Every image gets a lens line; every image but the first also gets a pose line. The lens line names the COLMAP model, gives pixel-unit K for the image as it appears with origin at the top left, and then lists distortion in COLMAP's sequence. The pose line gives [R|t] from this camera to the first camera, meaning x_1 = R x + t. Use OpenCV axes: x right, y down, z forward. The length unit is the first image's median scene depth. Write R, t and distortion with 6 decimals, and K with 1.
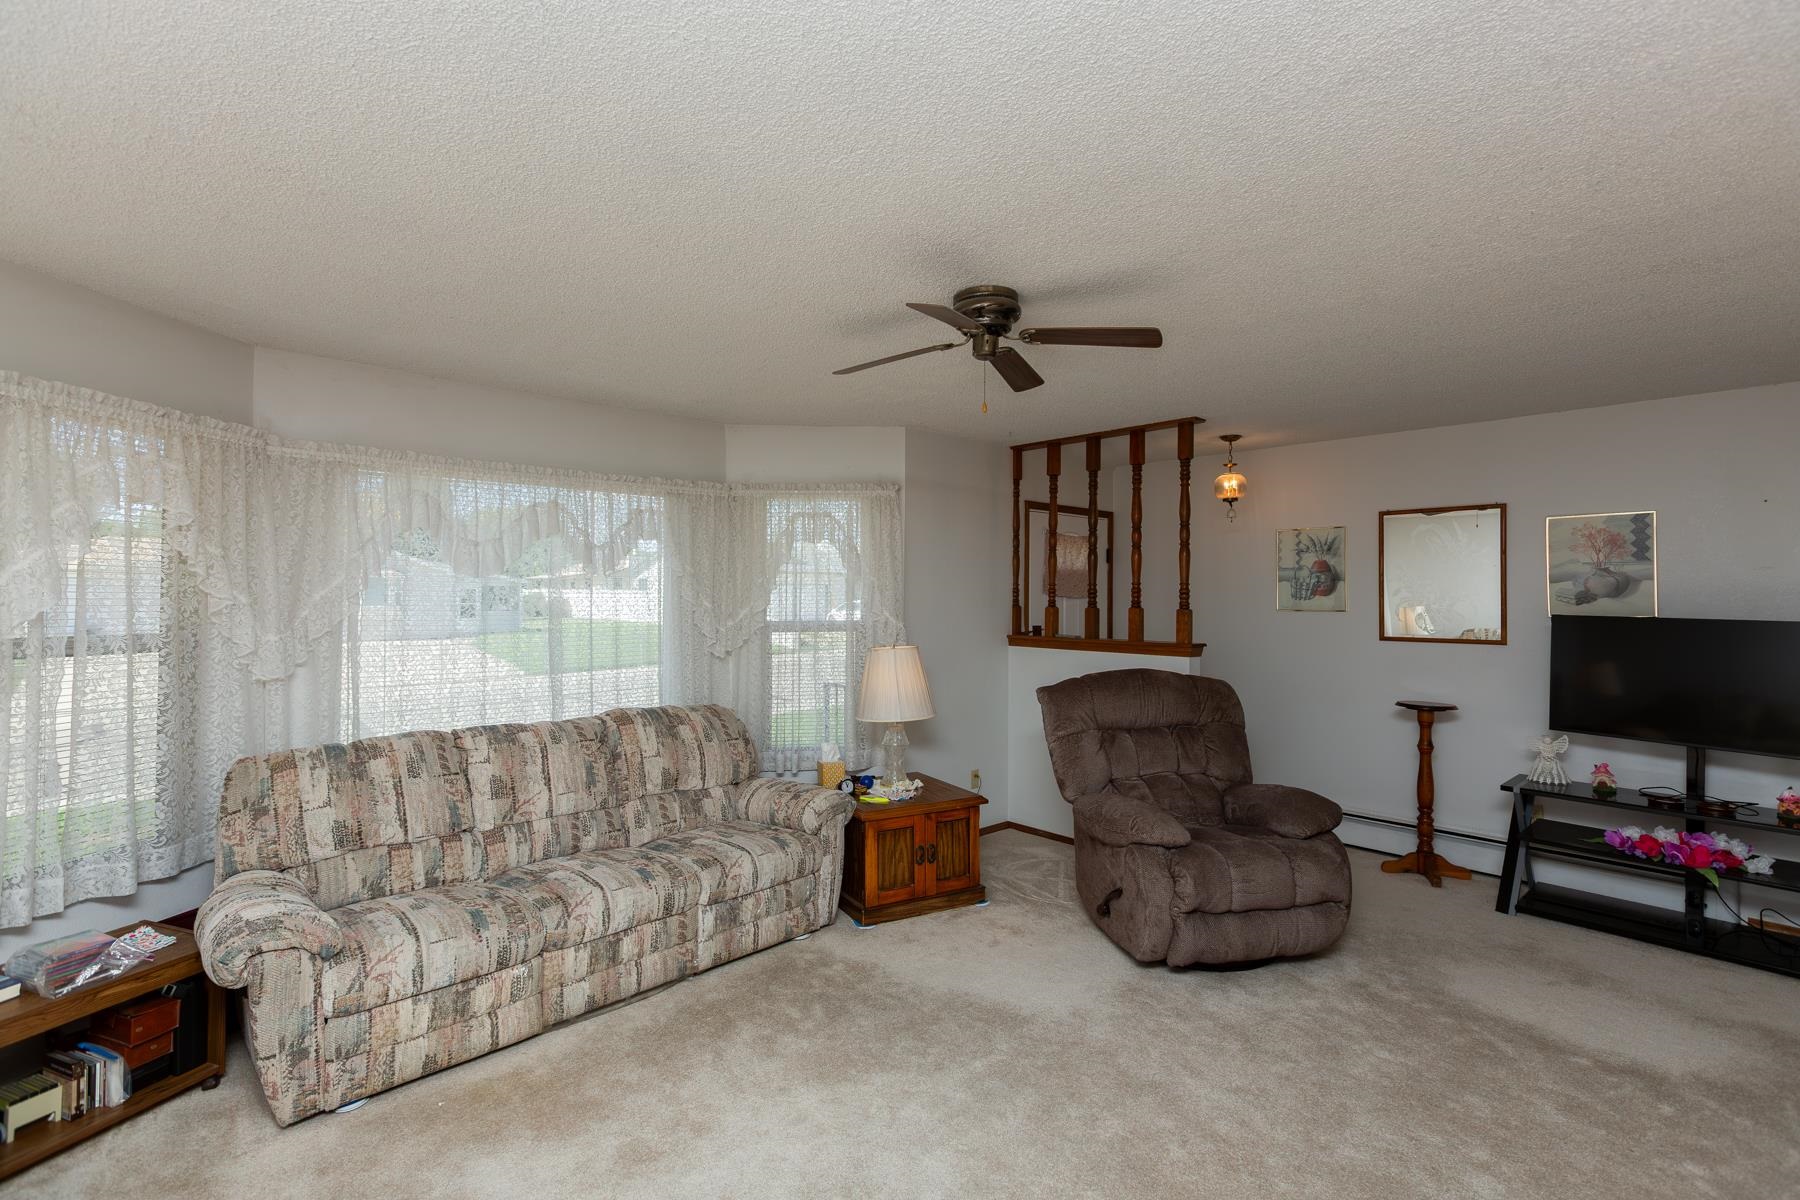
lens RADIAL K [[821.2, 0, 894.2], [0, 821.2, 587.9], [0, 0, 1]] dist [0.005103, 0.000371]
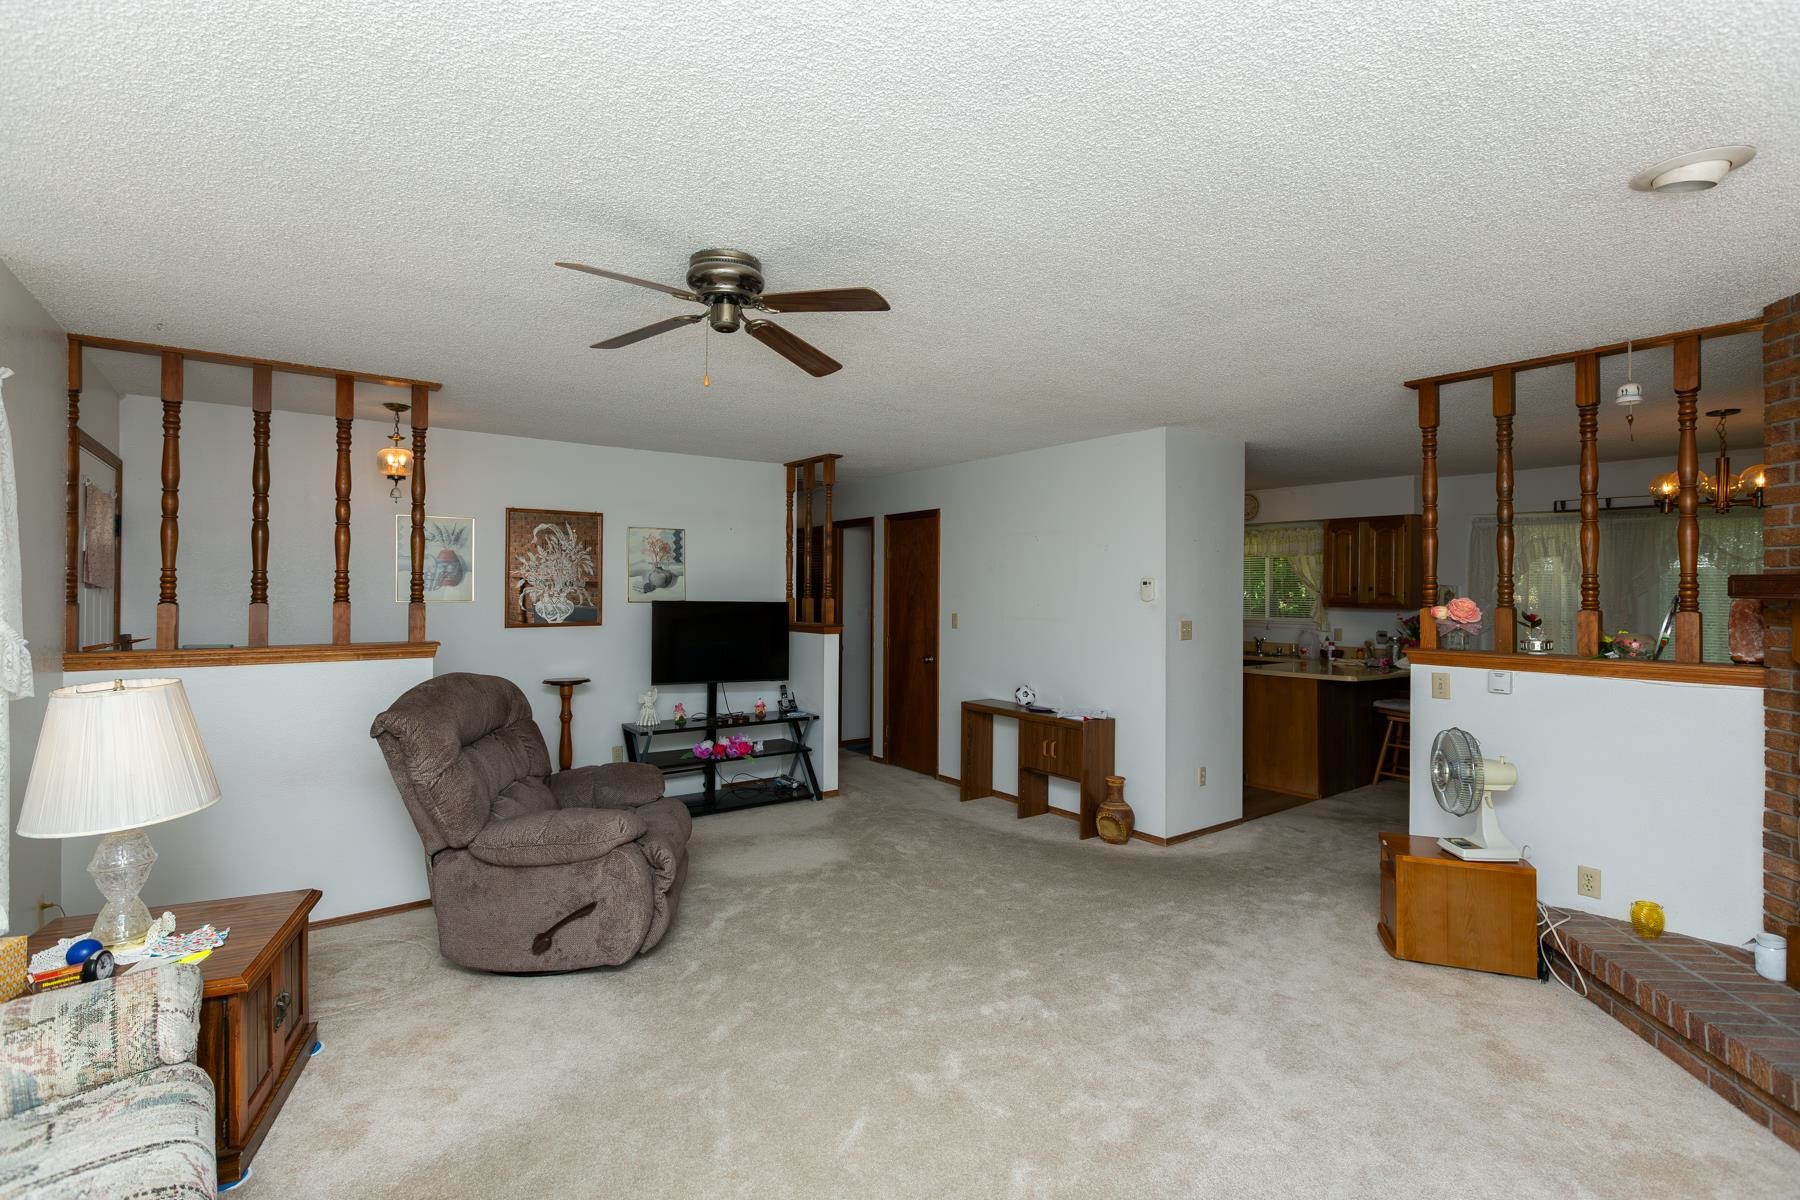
lens RADIAL K [[821.2, 0, 887.1], [0, 821.2, 590.2], [0, 0, 1]] dist [0.005103, 0.000371]
pose [[0.118815, -0.008128, 0.992883, -0.533277], [-0.013505, 0.999861, 0.009801, -0.003322], [-0.992825, -0.014573, 0.118689, 0.490104]]
